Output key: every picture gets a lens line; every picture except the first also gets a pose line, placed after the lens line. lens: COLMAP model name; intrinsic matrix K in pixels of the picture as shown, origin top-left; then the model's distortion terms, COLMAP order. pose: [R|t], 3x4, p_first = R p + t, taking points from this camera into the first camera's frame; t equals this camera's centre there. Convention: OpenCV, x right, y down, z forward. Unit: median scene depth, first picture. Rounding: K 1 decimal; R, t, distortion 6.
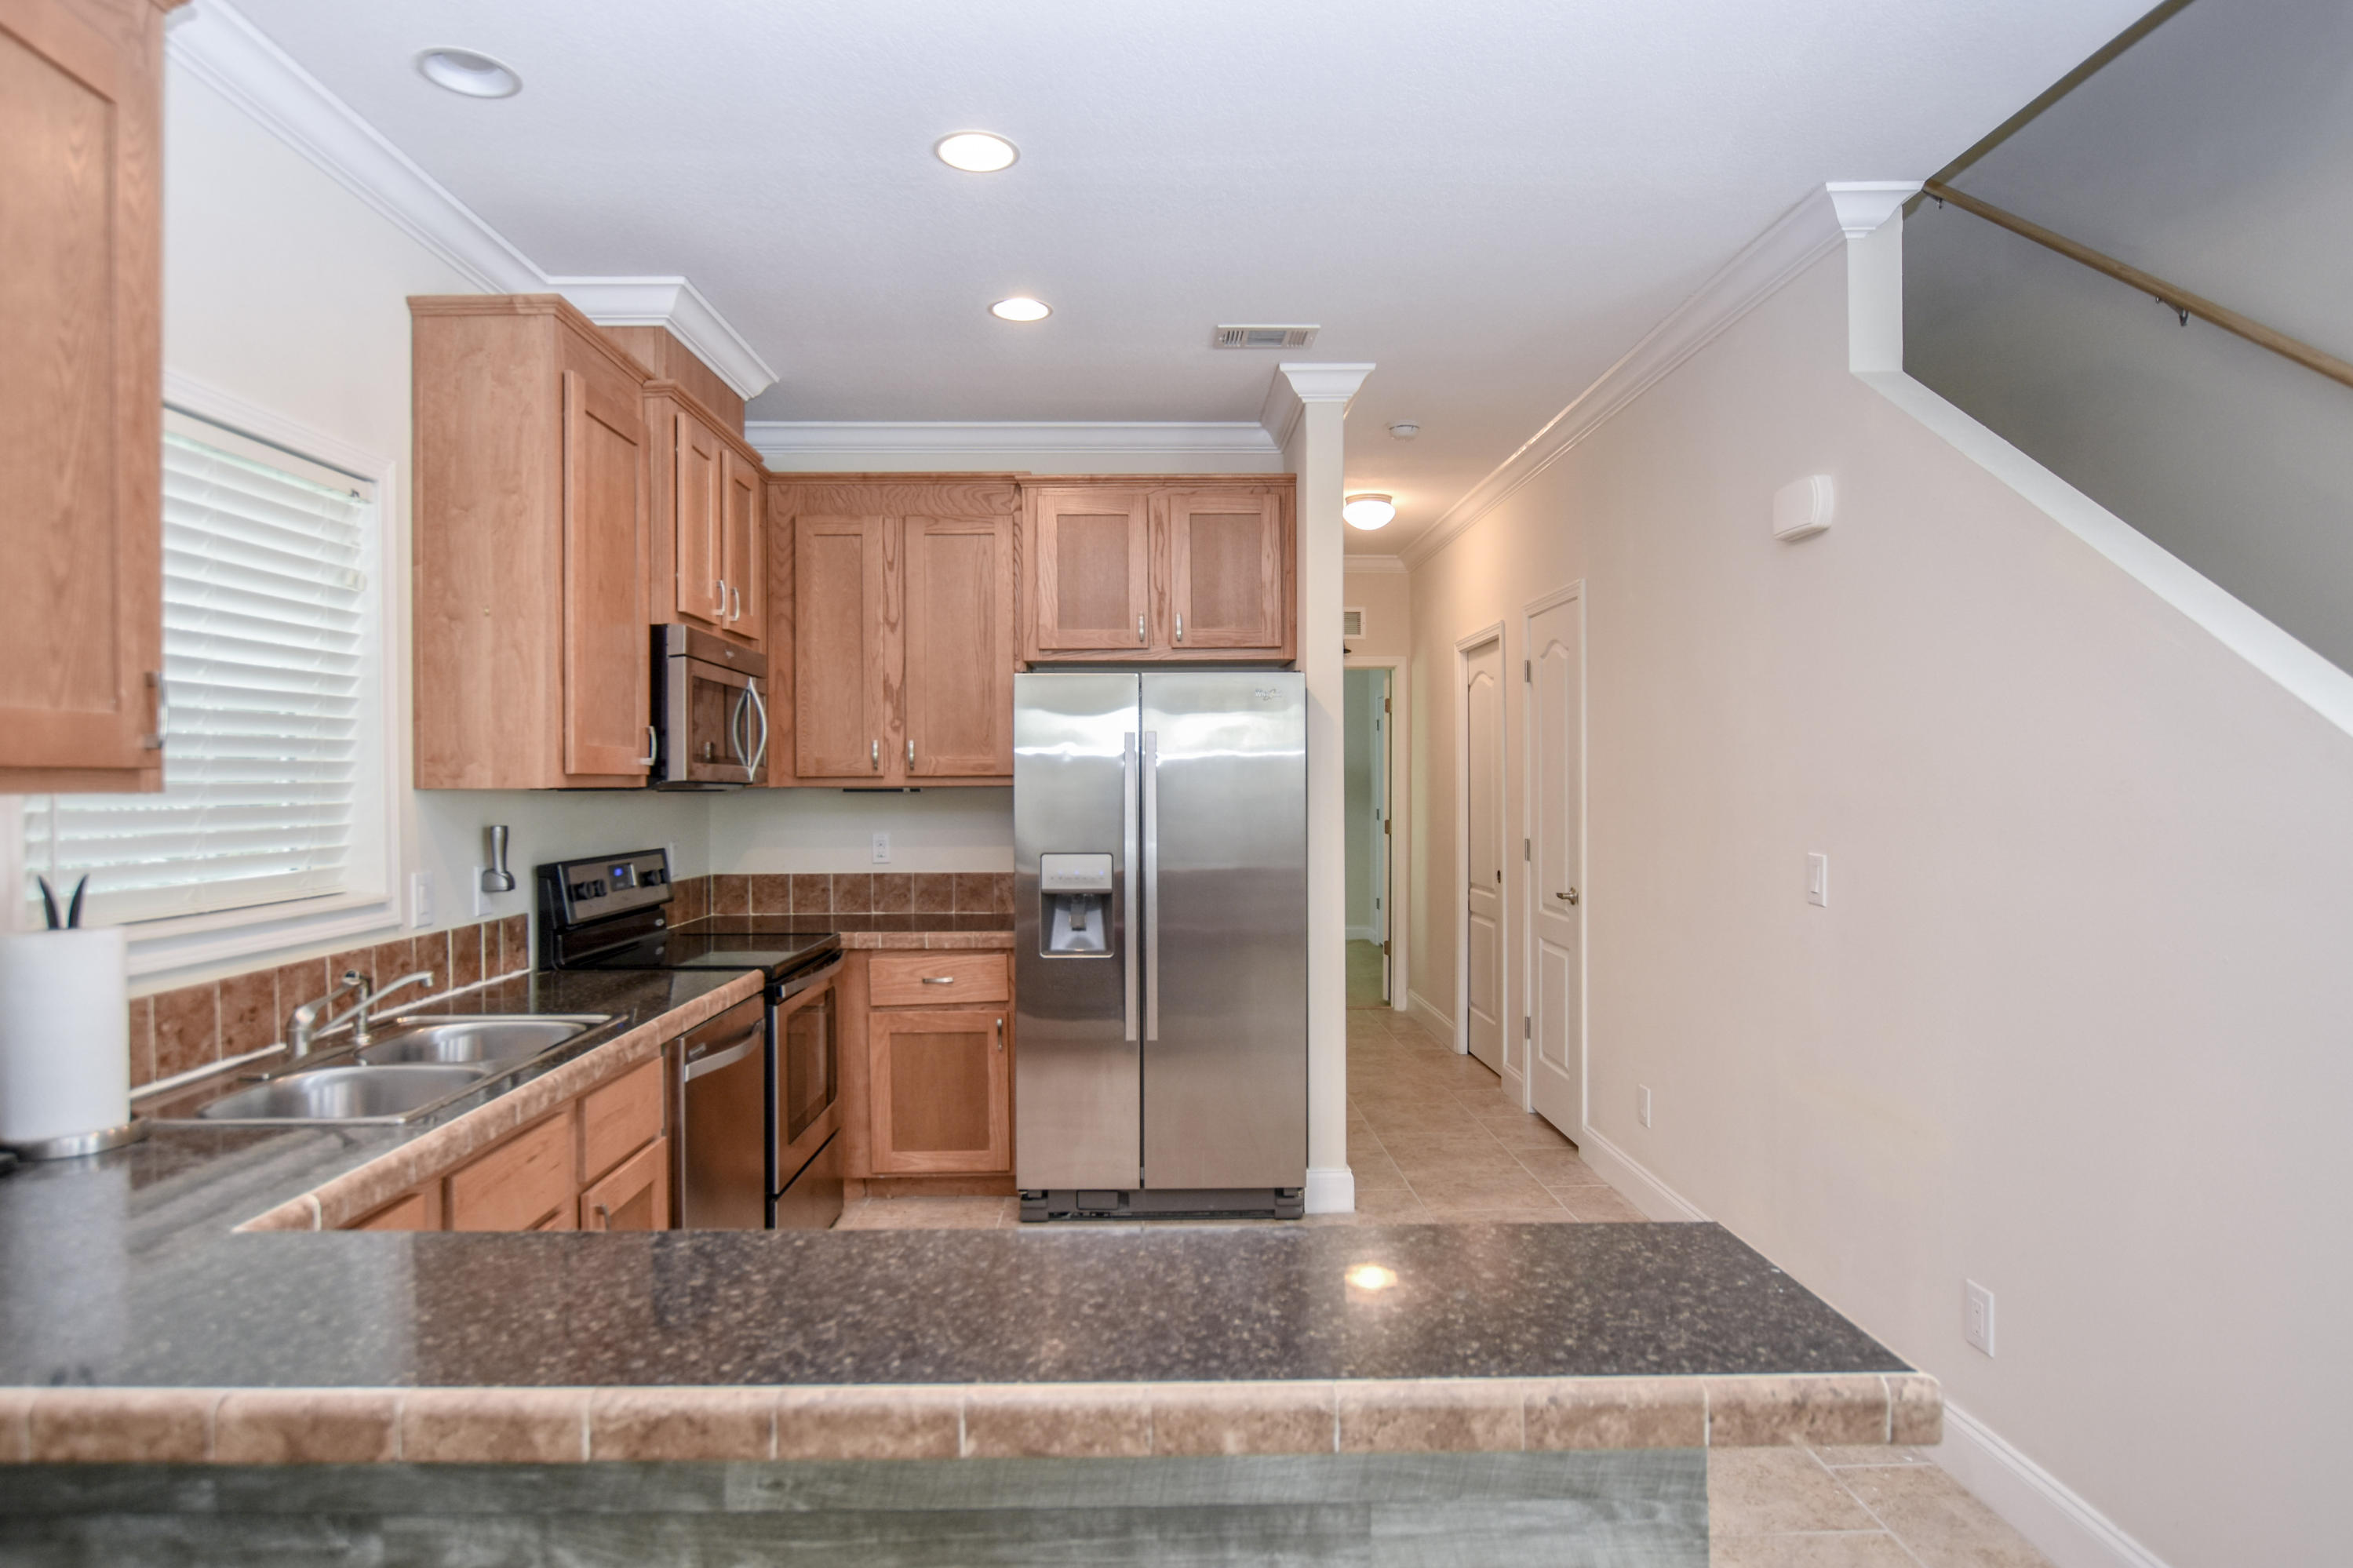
lens RADIAL K [[1303.7, 0, 1176.5], [0, 1303.7, 784.0], [0, 0, 1]] dist [-0.017992, 0.000550]
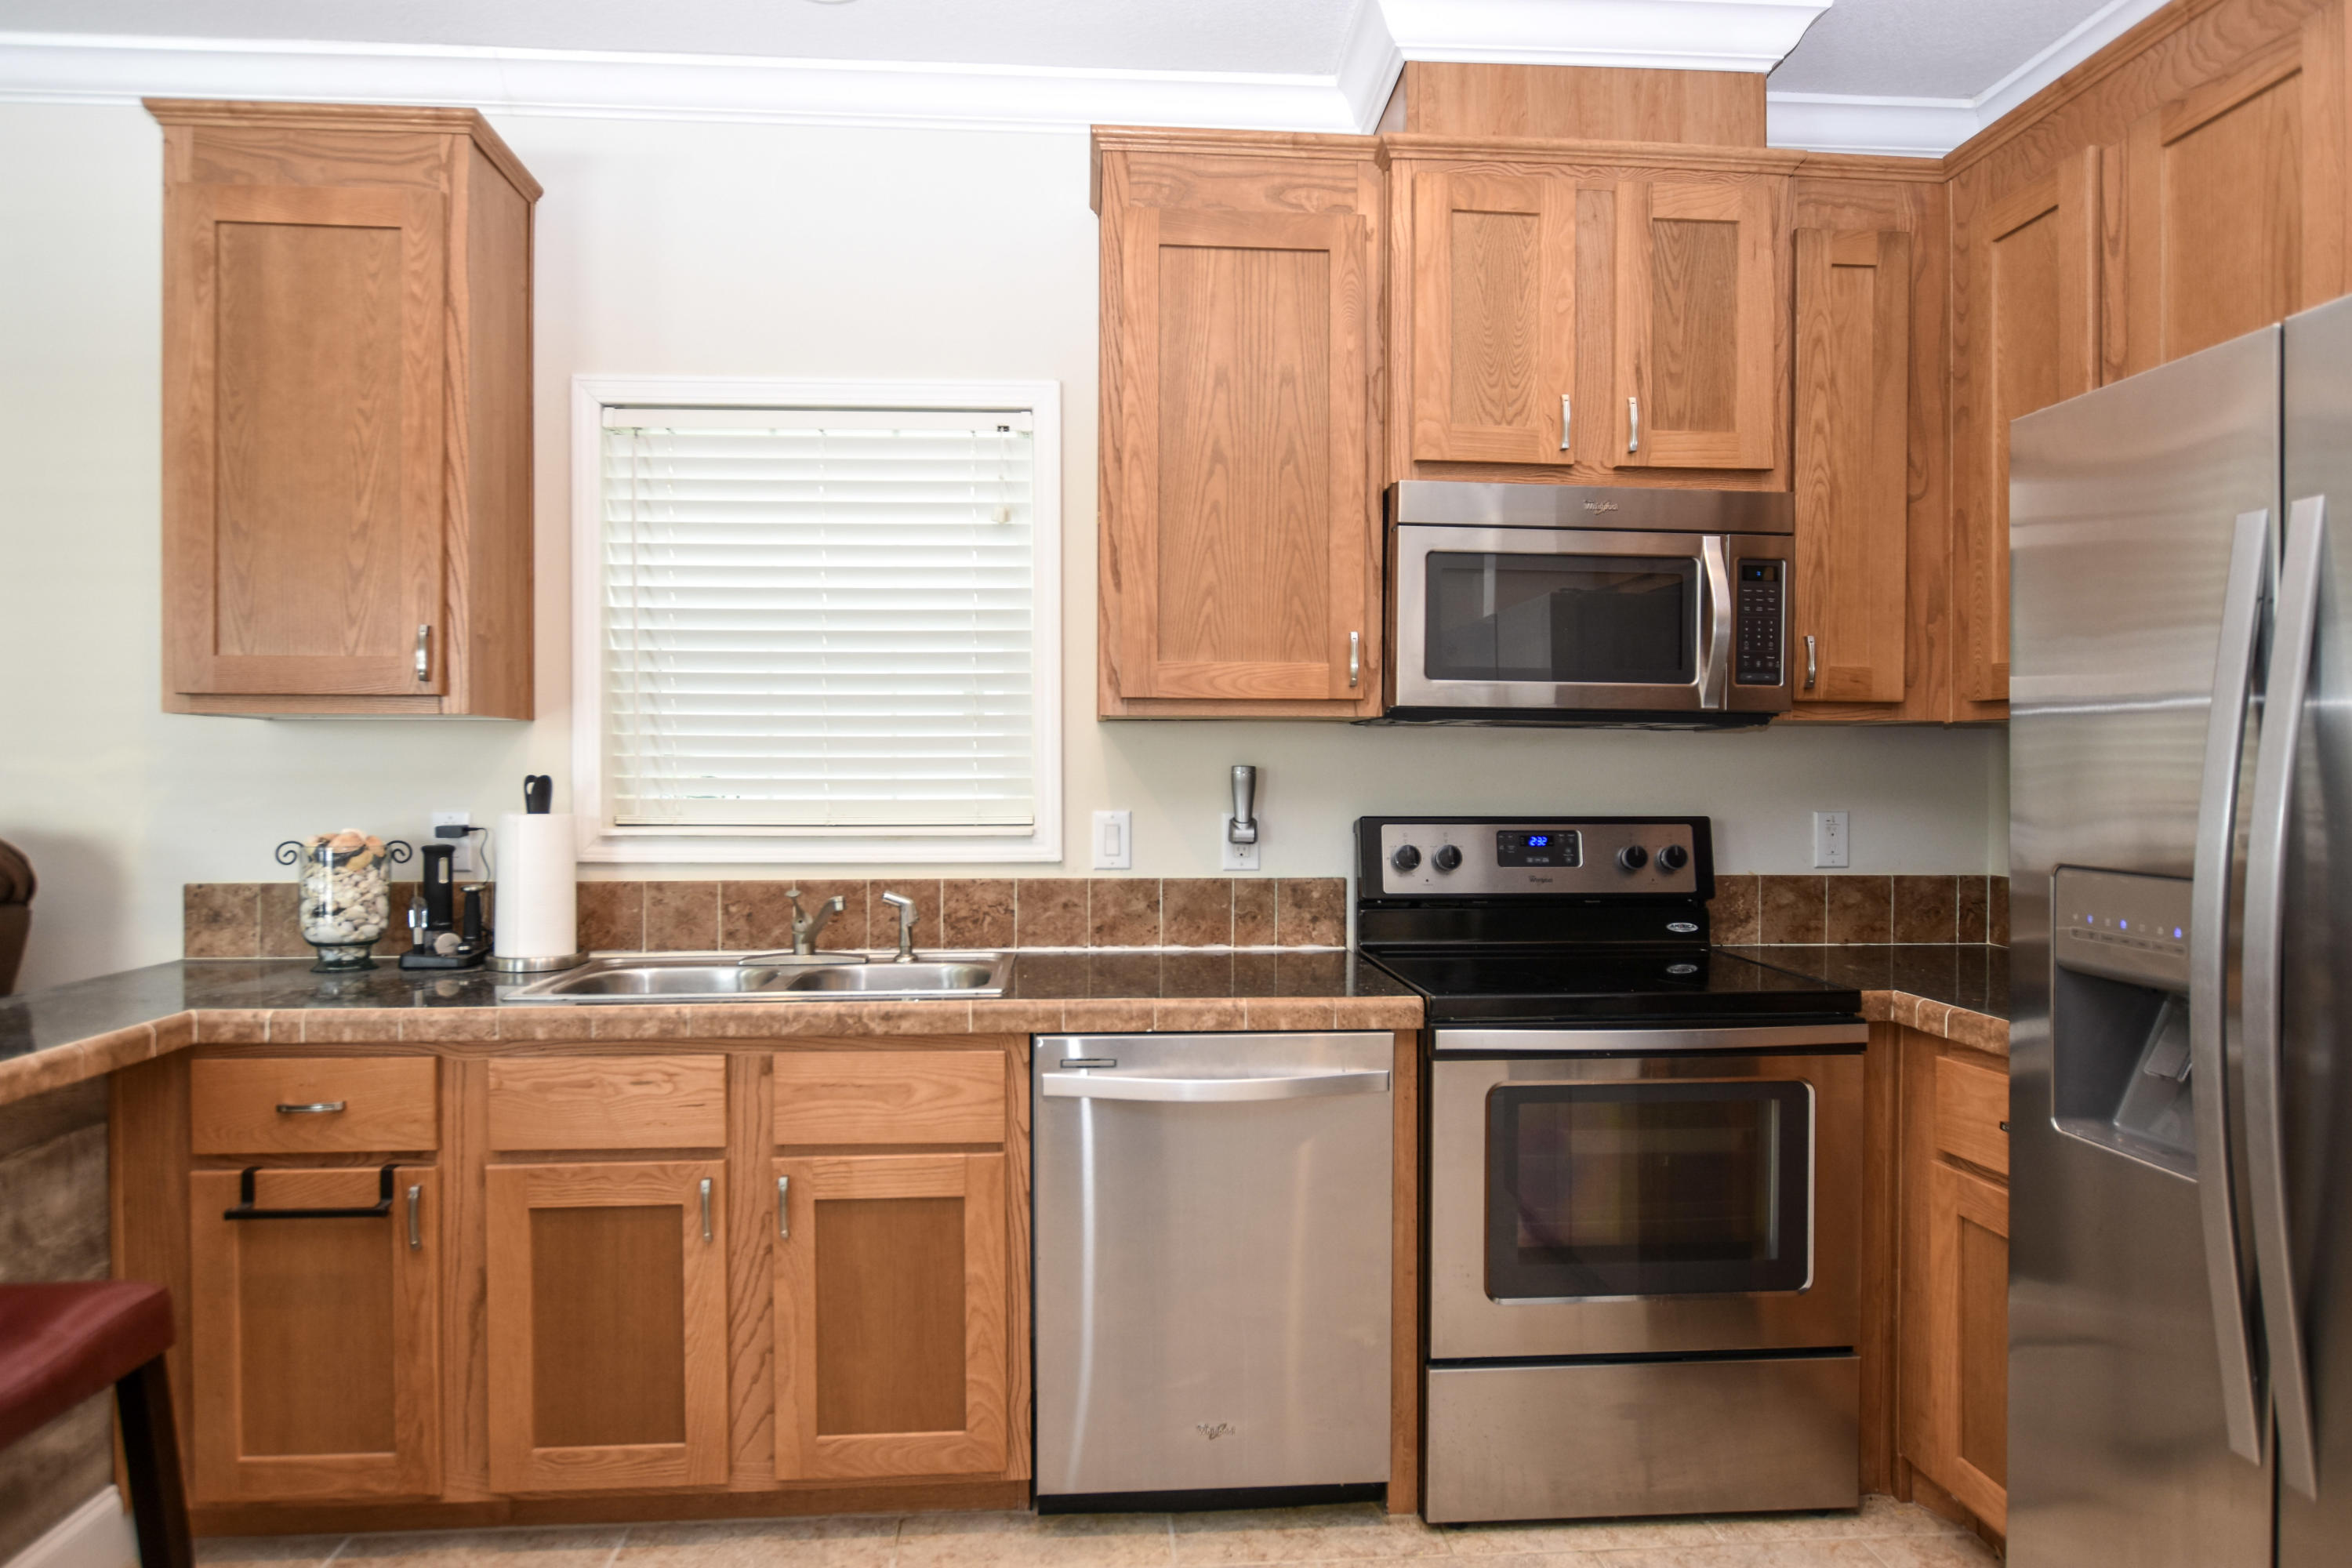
lens RADIAL K [[1370.3, 0, 1145.8], [0, 1370.3, 787.5], [0, 0, 1]] dist [-0.005587, 0.002123]
pose [[0.043037, 0.016312, -0.998940, 0.457501], [-0.004680, 0.999859, 0.016125, 0.038634], [0.999063, 0.003981, 0.043107, 1.095899]]
